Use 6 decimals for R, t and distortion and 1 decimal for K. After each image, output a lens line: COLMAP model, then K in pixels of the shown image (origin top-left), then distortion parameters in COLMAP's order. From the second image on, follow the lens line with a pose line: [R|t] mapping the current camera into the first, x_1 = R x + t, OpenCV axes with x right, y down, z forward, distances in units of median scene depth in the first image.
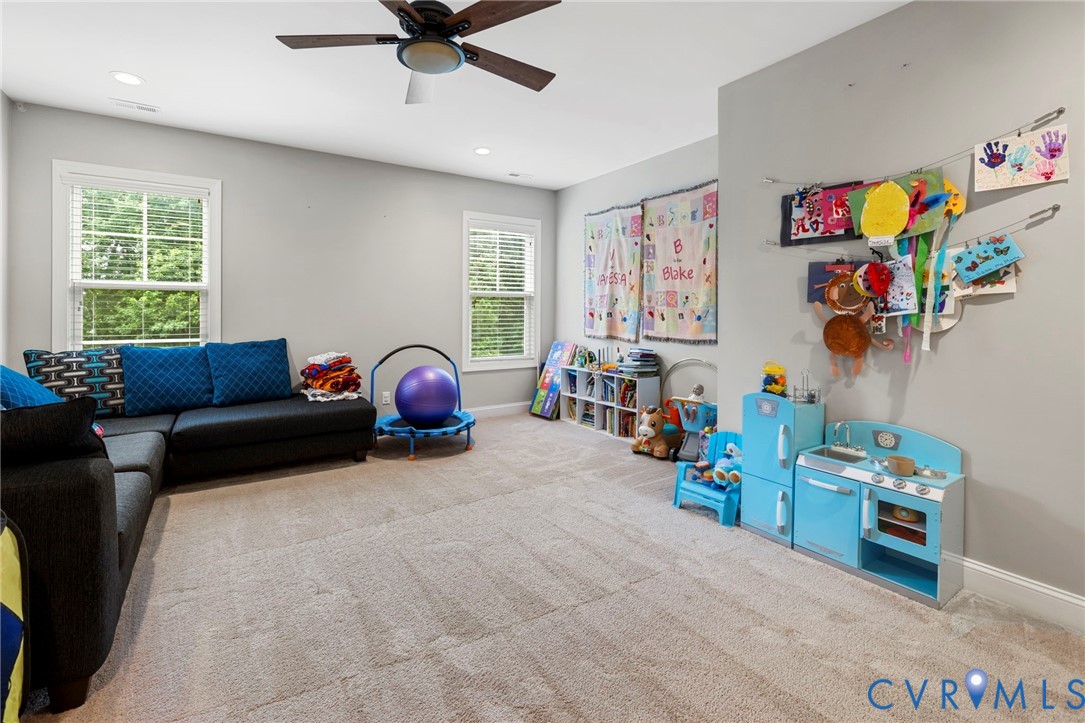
lens RADIAL K [[484.7, 0, 539.4], [0, 484.7, 311.1], [0, 0, 1]] dist [-0.002090, -0.000173]
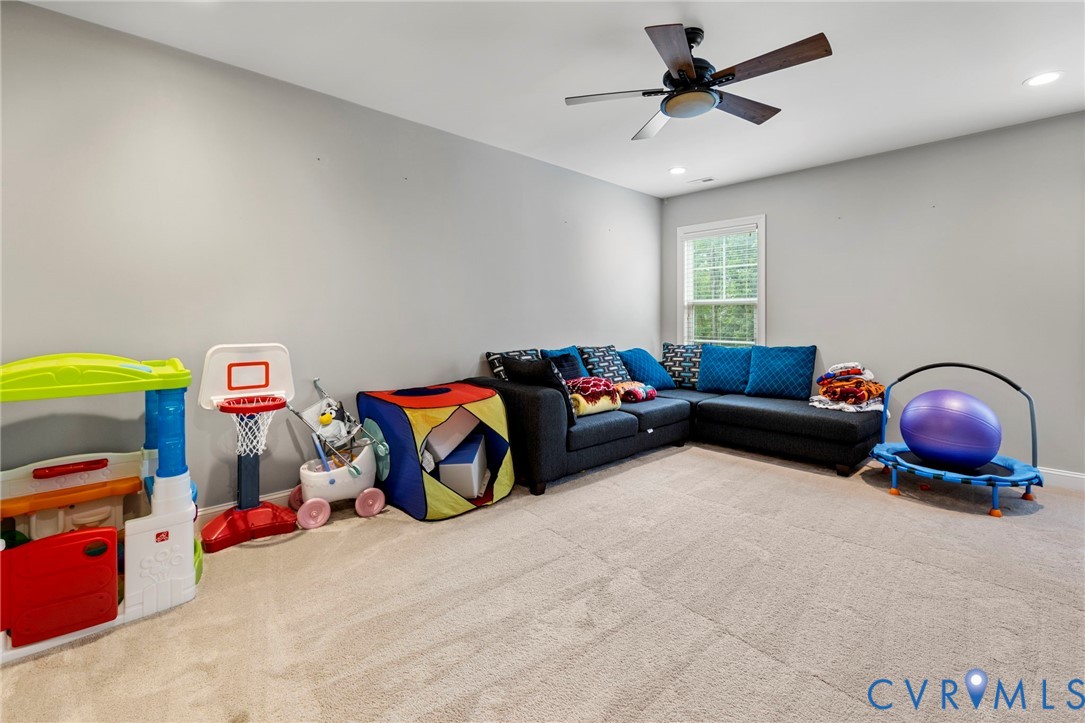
lens RADIAL K [[484.7, 0, 539.4], [0, 484.7, 311.1], [0, 0, 1]] dist [-0.002090, -0.000173]
pose [[0.164376, -0.018643, -0.986222, 0.497743], [-0.003795, 0.999802, -0.019532, 0.003529], [0.986391, 0.006953, 0.164272, 0.251512]]
